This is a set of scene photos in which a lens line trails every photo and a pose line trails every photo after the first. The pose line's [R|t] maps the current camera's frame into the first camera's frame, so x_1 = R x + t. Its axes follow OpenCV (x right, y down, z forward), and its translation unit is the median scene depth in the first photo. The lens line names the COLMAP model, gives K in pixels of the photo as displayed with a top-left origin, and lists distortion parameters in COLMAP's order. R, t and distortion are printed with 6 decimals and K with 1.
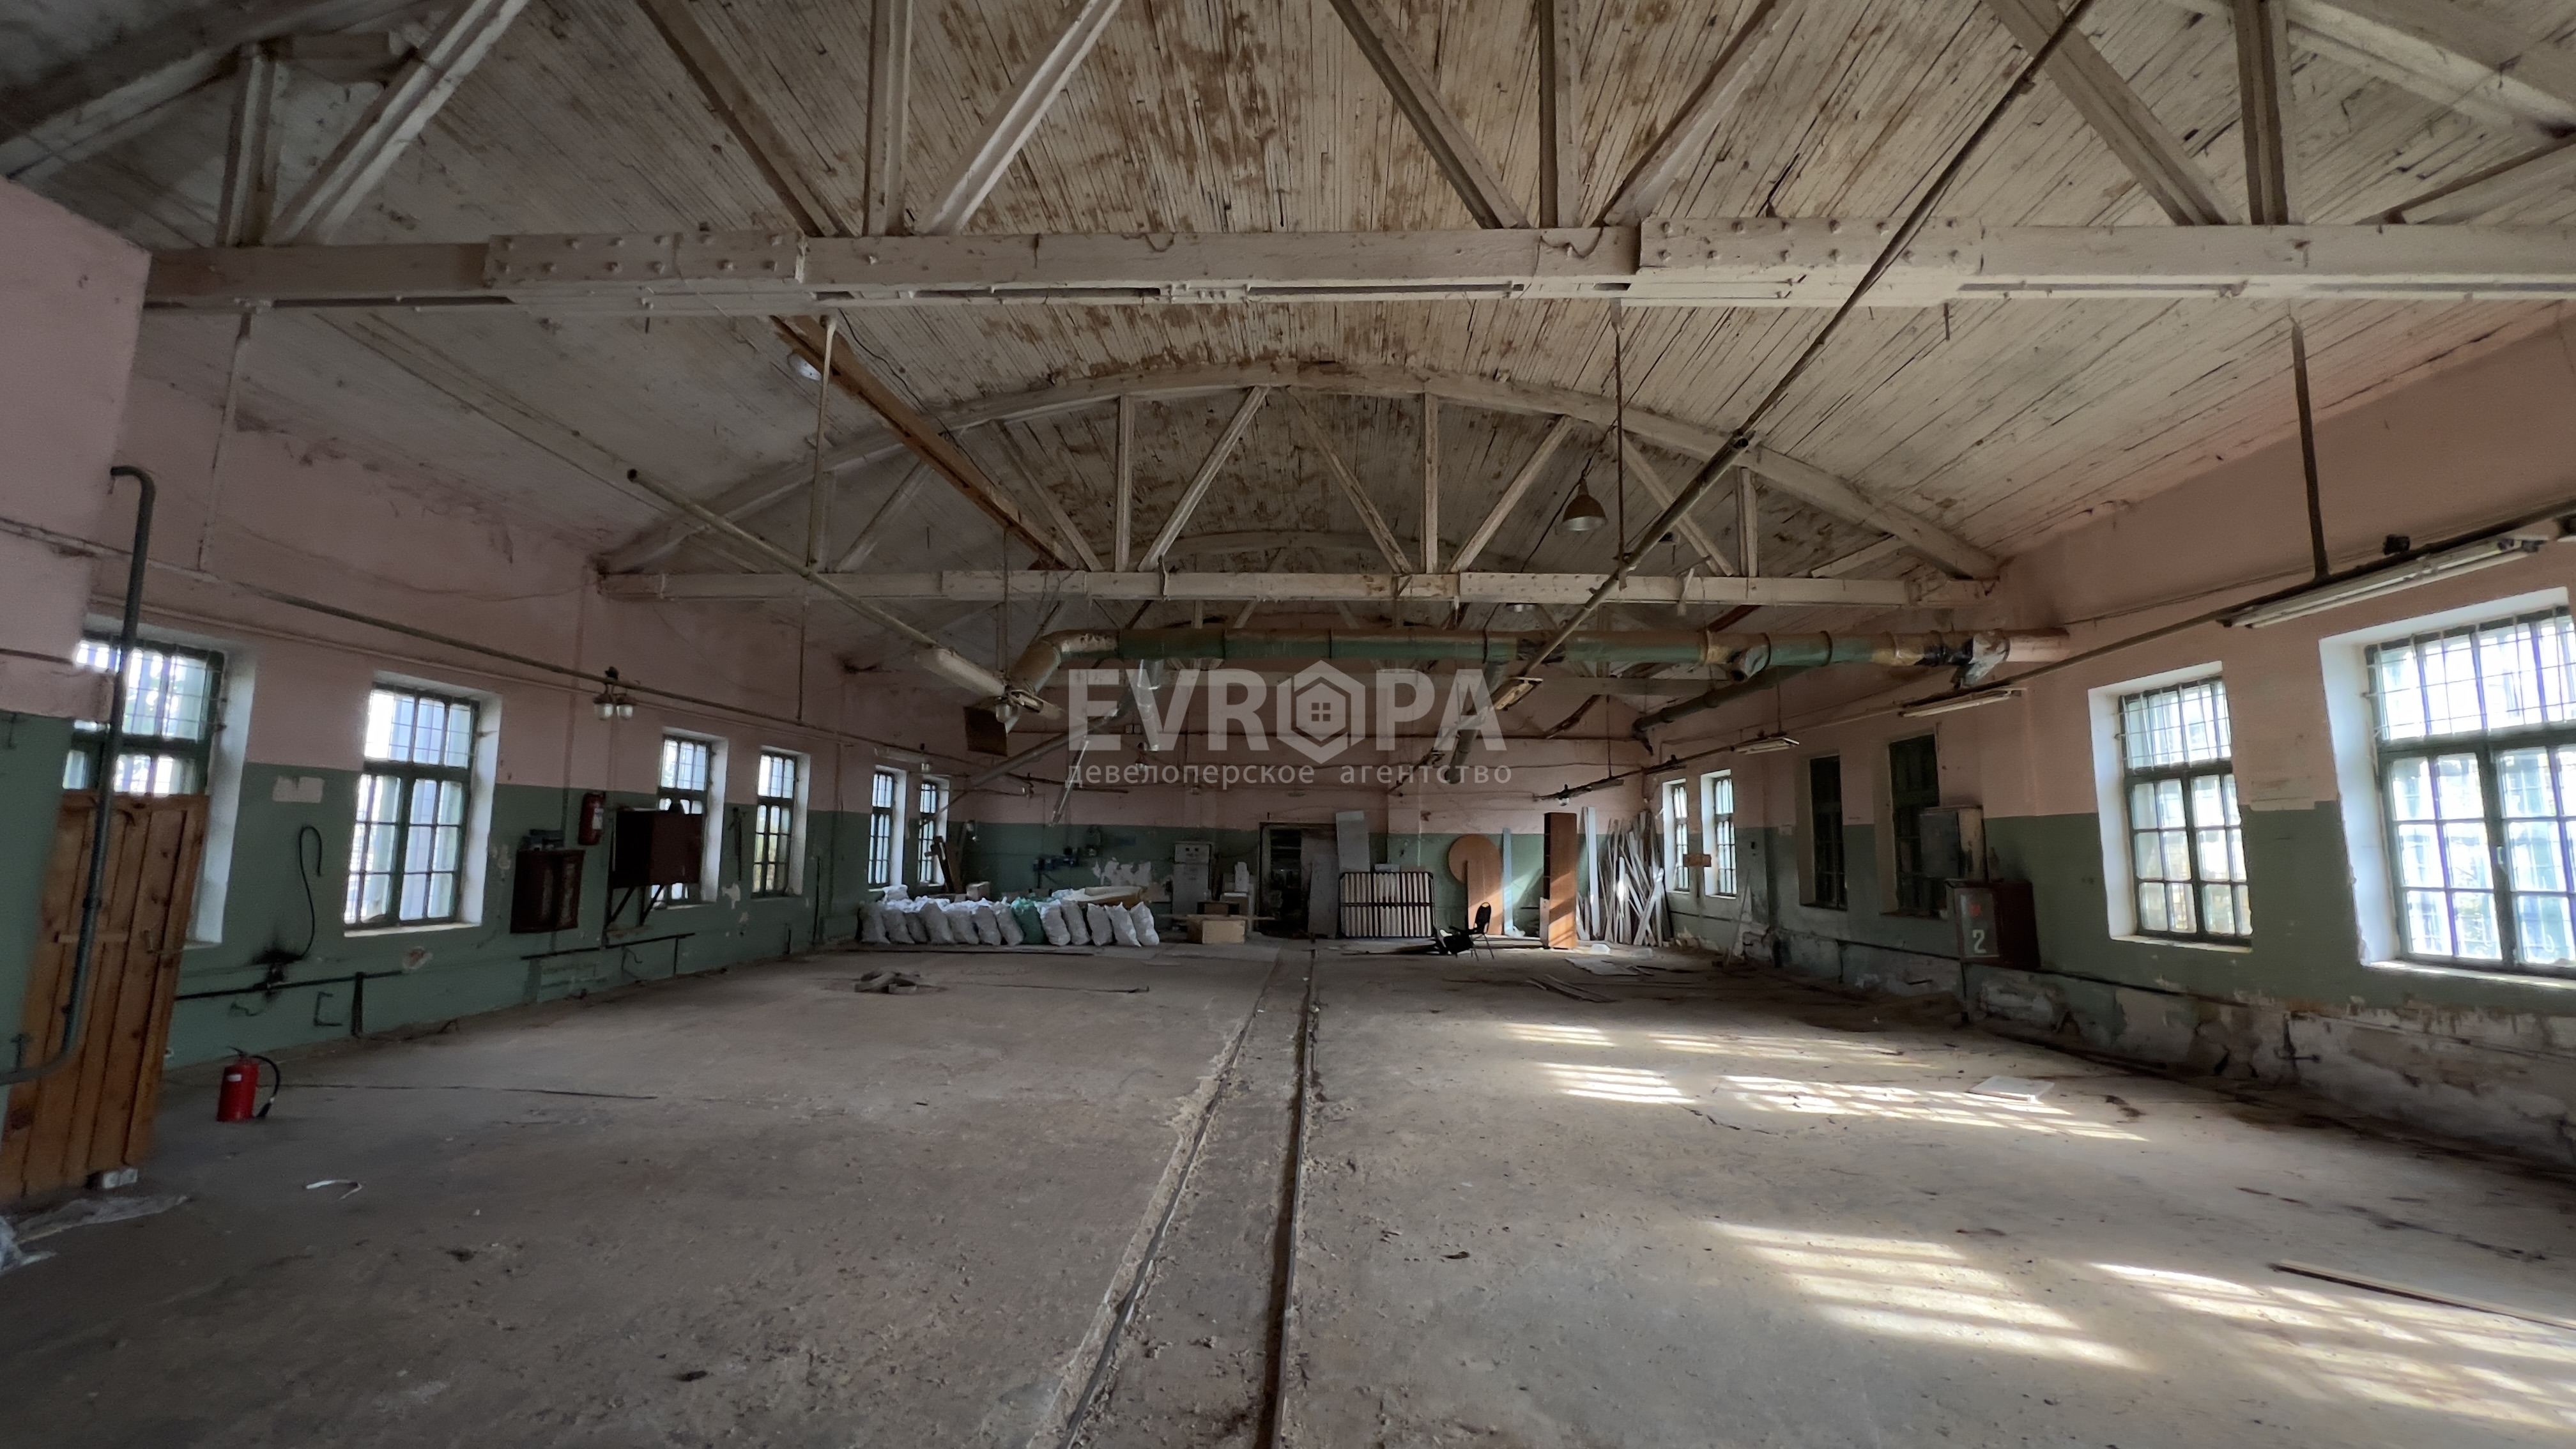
lens RADIAL K [[1030.6, 0, 1276.2], [0, 1030.6, 731.1], [0, 0, 1]] dist [-0.002336, 0.000565]
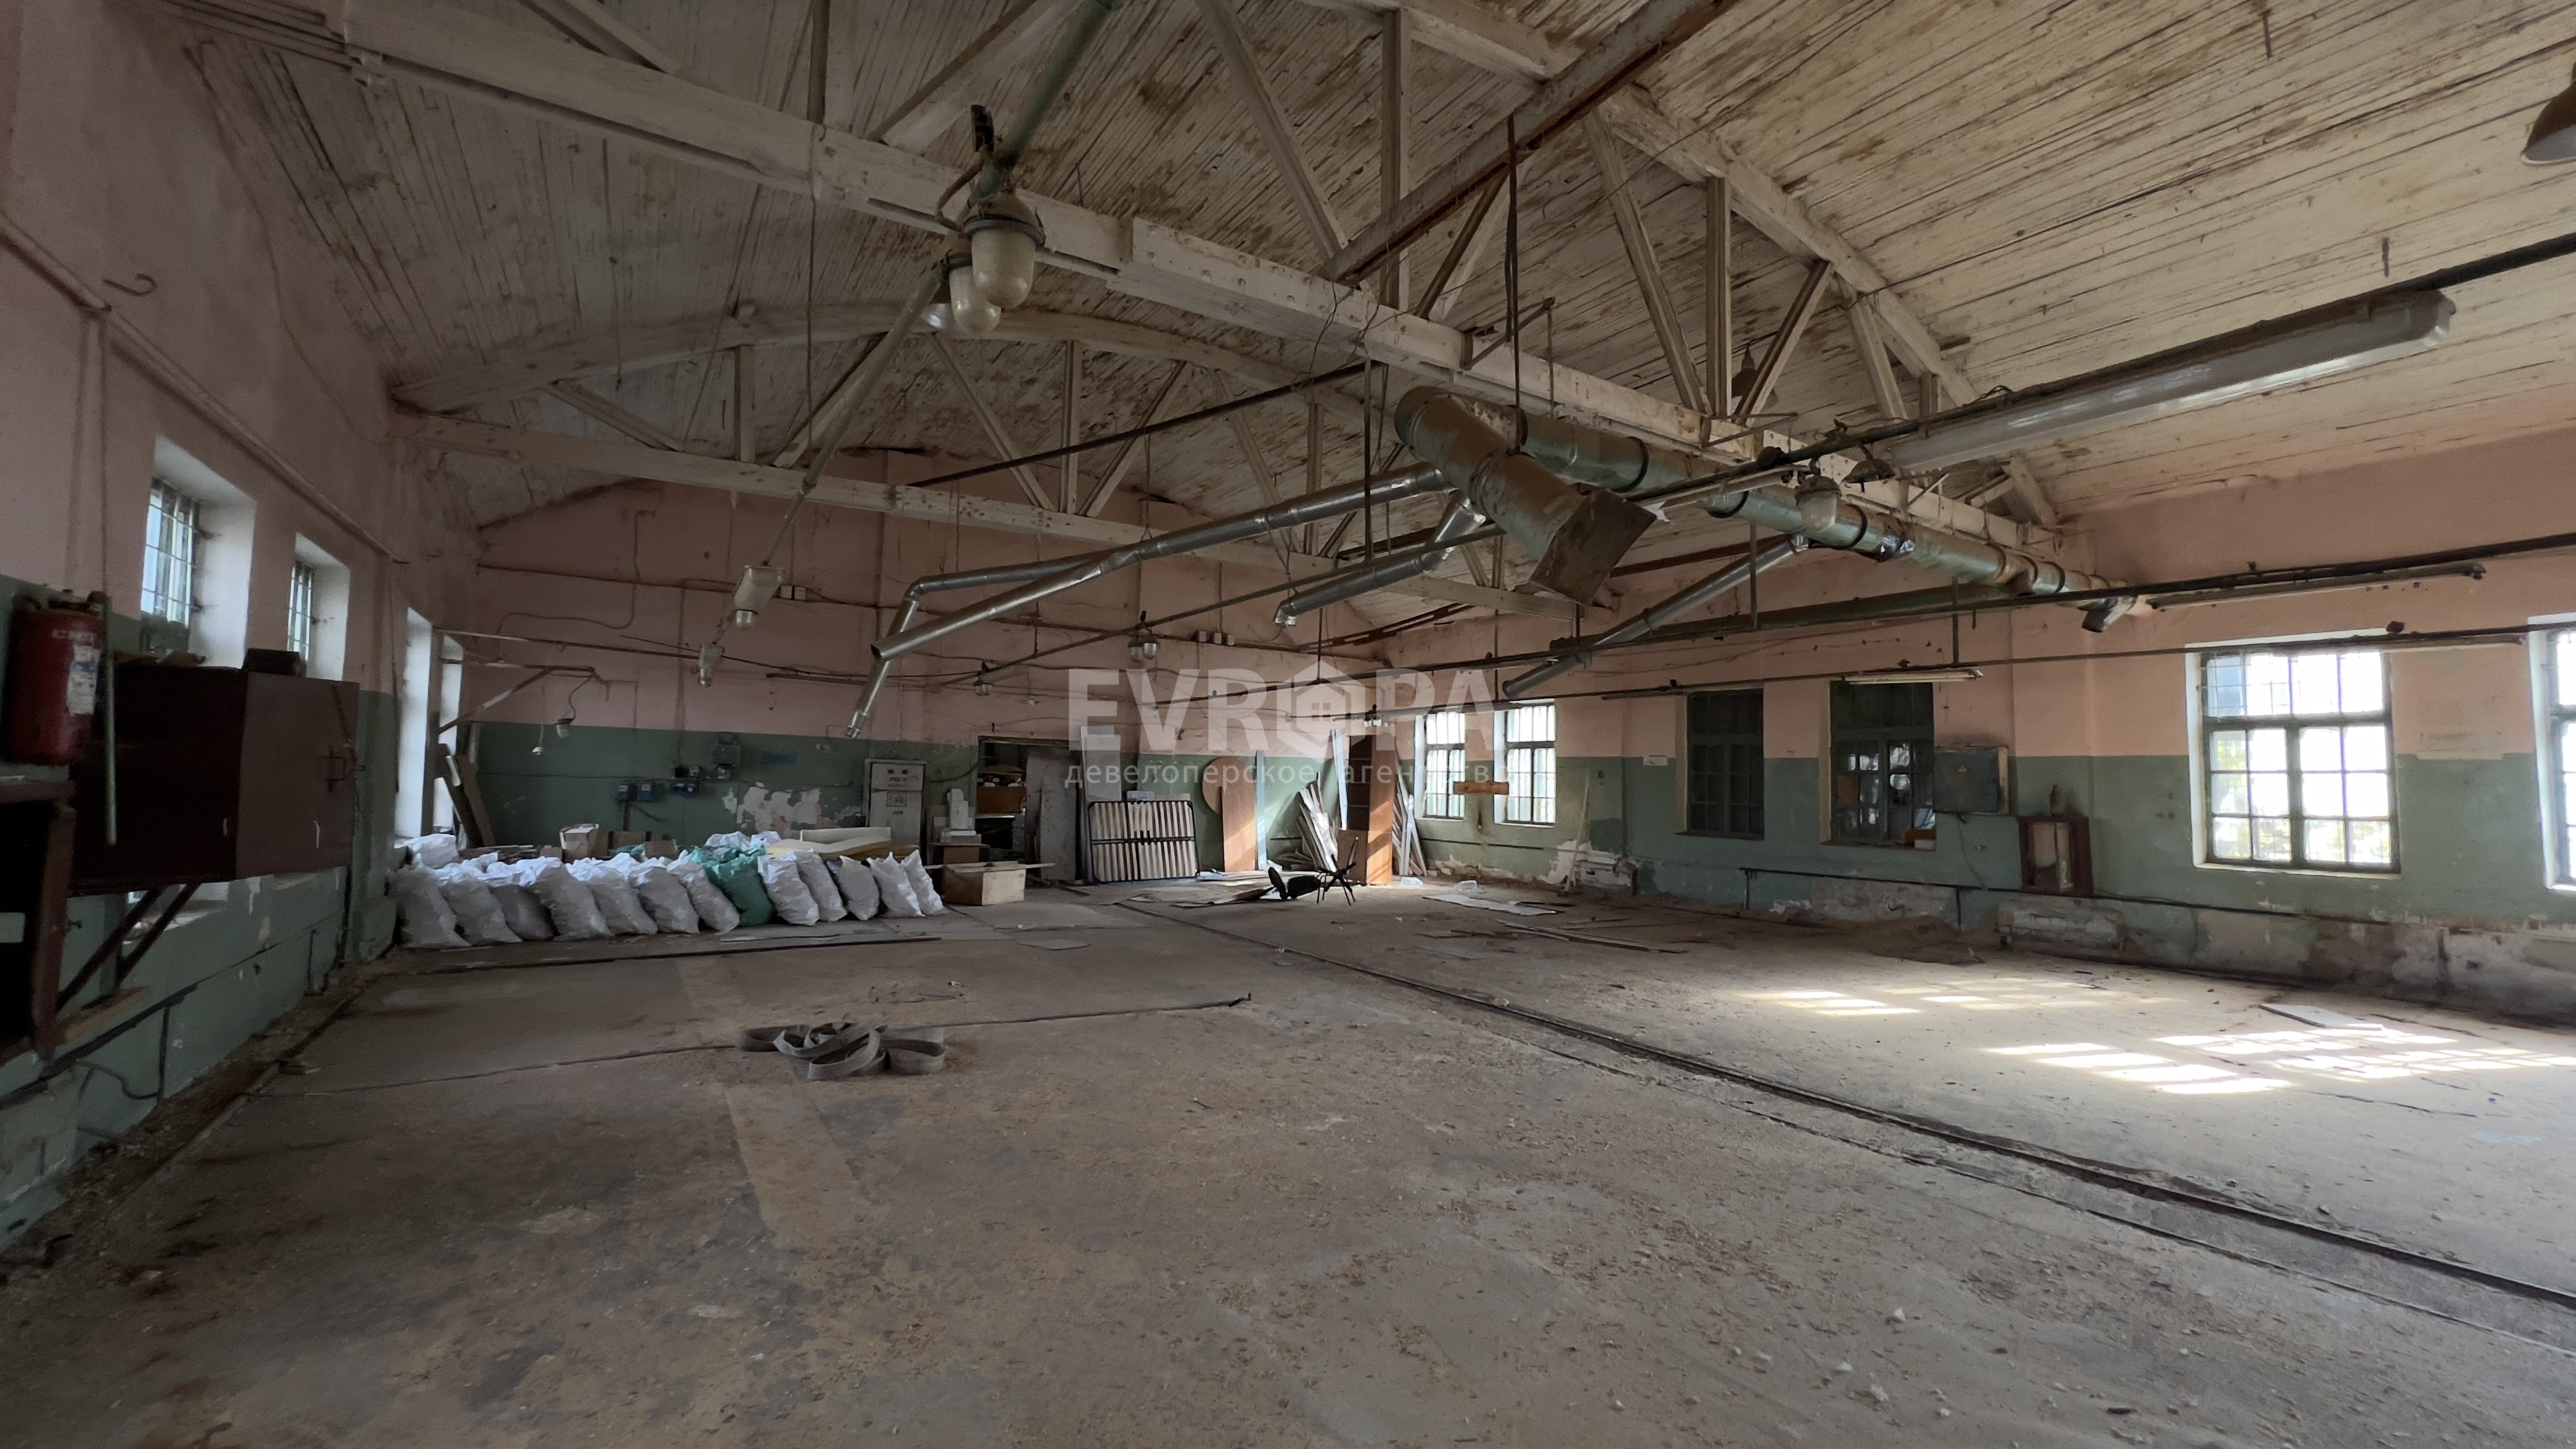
lens RADIAL K [[1030.6, 0, 1288.4], [0, 1030.6, 724.3], [0, 0, 1]] dist [-0.002336, 0.000565]
pose [[0.819838, 0.034871, 0.571533, -0.542269], [-0.076067, 0.995930, 0.048350, 0.056520], [-0.567521, -0.083114, 0.819153, 0.547025]]
